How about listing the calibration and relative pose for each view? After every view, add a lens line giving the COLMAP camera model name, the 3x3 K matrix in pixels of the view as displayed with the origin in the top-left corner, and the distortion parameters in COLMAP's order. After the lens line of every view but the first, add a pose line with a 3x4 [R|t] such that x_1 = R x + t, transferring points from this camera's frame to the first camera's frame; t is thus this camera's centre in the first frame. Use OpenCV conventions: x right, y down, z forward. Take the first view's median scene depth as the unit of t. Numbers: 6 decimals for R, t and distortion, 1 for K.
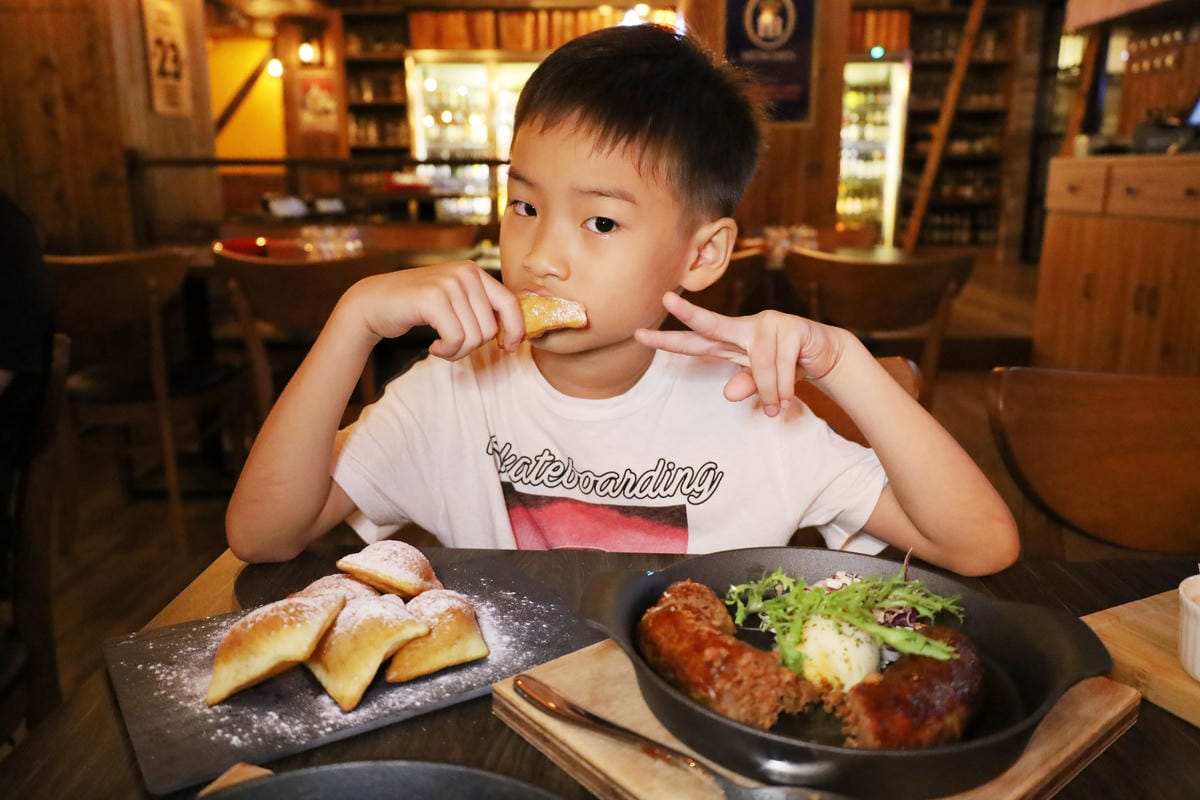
lens RADIAL K [[940.8, 0, 600.0], [0, 940.8, 400.0], [0, 0, 1]] dist [0.008794, 0.010776]
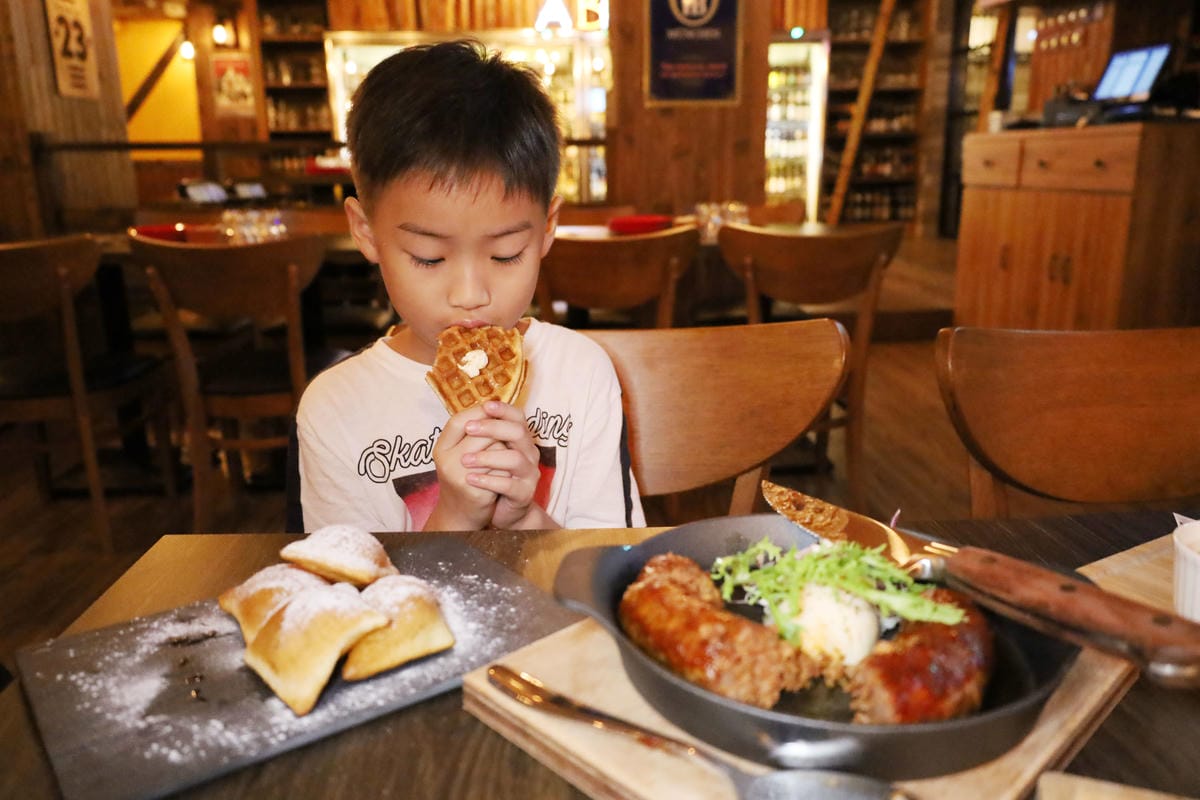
lens RADIAL K [[926.3, 0, 600.0], [0, 926.3, 400.0], [0, 0, 1]] dist [-0.003150, 0.009914]
pose [[0.996627, -0.032599, 0.075314, -0.035640], [0.031401, 0.999362, 0.017038, 0.021420], [-0.075821, -0.014616, 0.997014, 0.090586]]
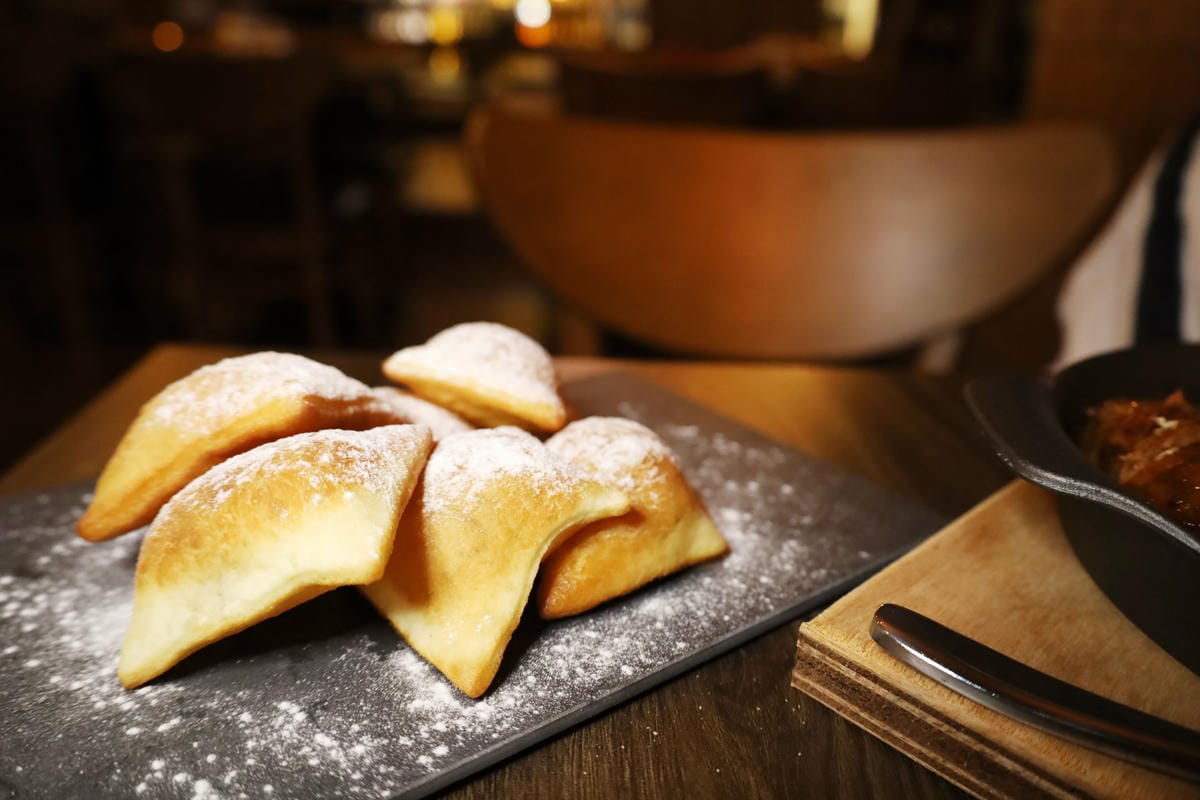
lens RADIAL K [[940.8, 0, 600.0], [0, 940.8, 400.0], [0, 0, 1]] dist [0.008794, 0.010776]
pose [[0.997092, 0.003055, 0.076143, -0.206666], [-0.014500, 0.988549, 0.150205, 0.116959], [-0.074812, -0.150873, 0.985718, 0.513705]]
